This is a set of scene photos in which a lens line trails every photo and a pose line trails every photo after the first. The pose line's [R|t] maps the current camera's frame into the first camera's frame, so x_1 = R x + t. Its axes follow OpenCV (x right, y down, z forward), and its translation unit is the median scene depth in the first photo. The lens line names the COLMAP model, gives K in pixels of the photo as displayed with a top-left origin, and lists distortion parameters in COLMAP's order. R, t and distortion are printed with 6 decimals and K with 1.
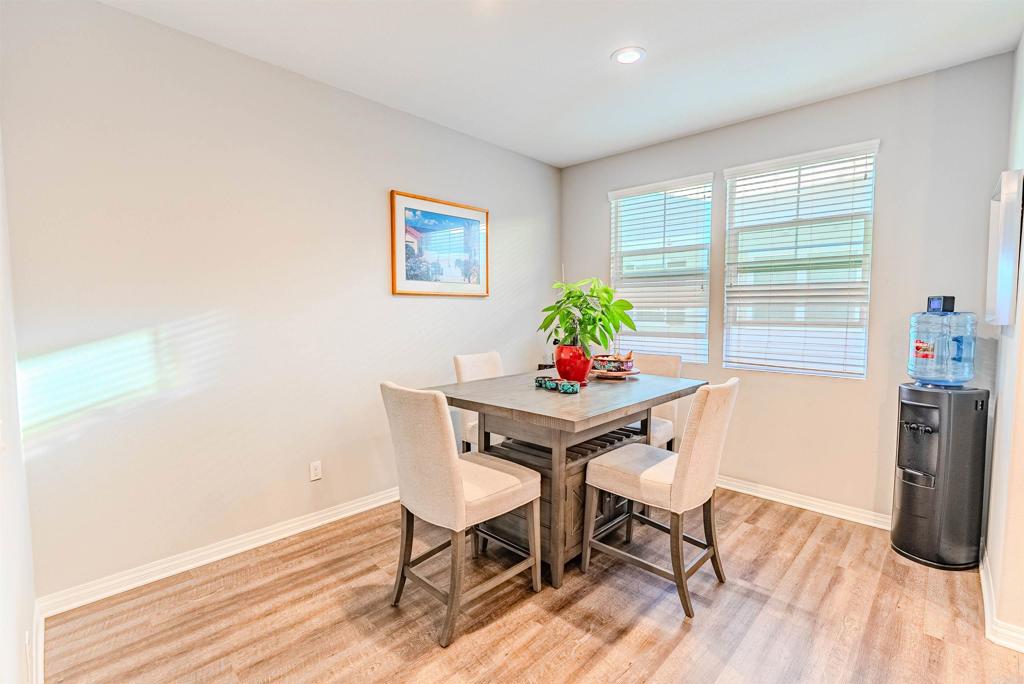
lens RADIAL K [[466.4, 0, 506.5], [0, 466.4, 348.1], [0, 0, 1]] dist [-0.001789, 0.000082]
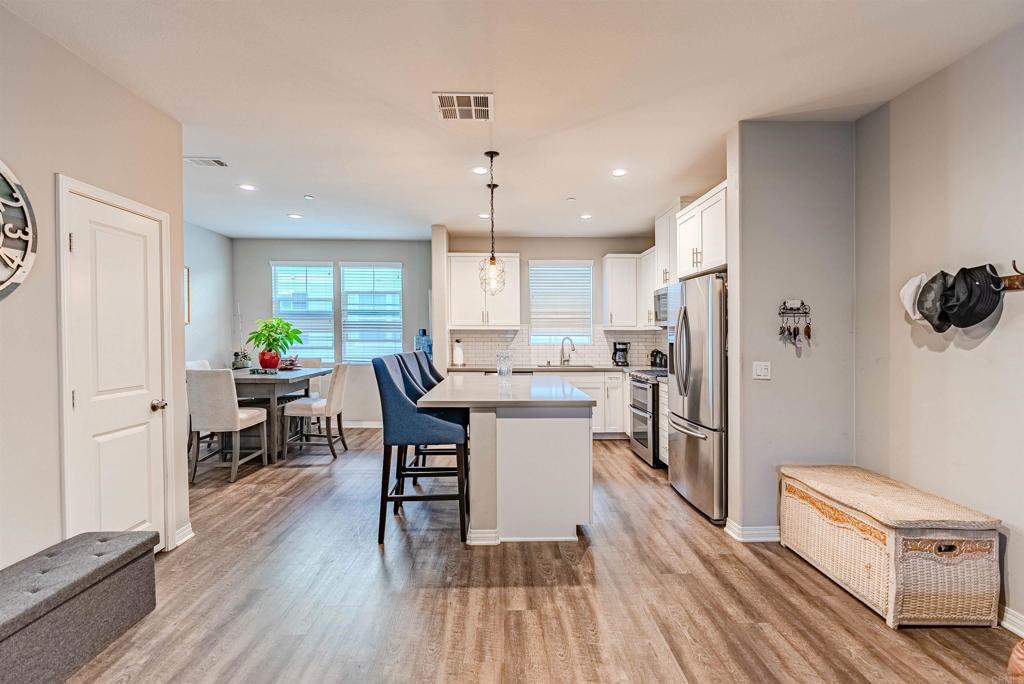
lens RADIAL K [[462.2, 0, 508.6], [0, 462.2, 344.8], [0, 0, 1]] dist [-0.000568, 0.000550]
pose [[0.701829, -0.014674, 0.712195, -0.449755], [0.053092, 0.998085, -0.031754, 0.066360], [-0.710365, 0.060098, 0.701263, -0.904917]]
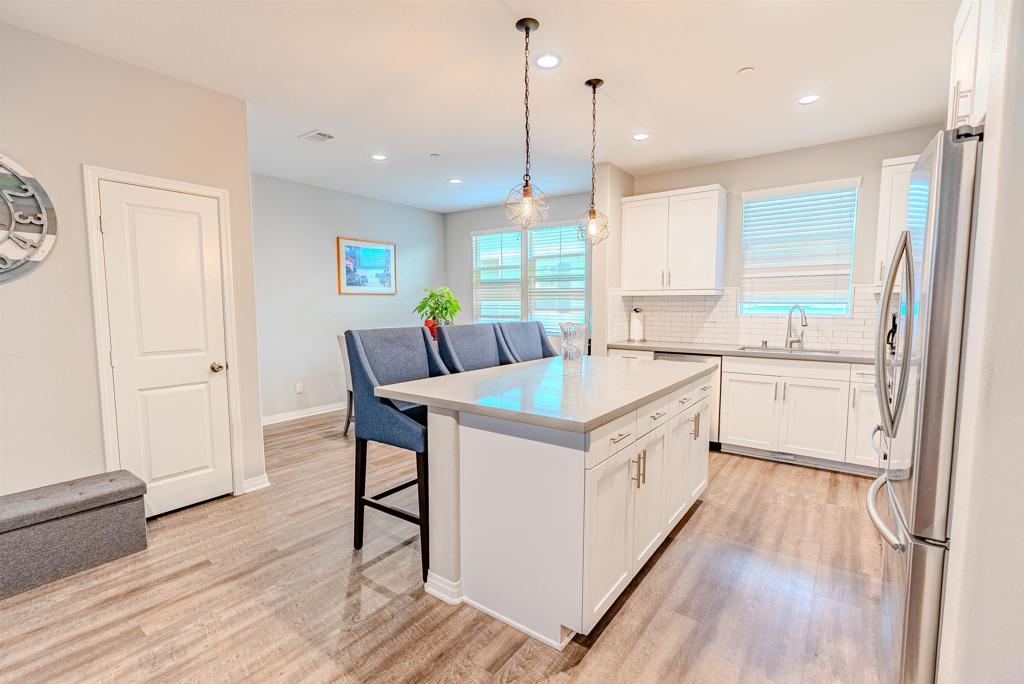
lens RADIAL K [[462.2, 0, 508.6], [0, 462.2, 344.8], [0, 0, 1]] dist [-0.000568, 0.000550]
pose [[0.991282, -0.014267, 0.130981, 0.168696], [0.012613, 0.999830, 0.013451, 0.065907], [-0.131150, -0.011682, 0.991294, -0.859736]]
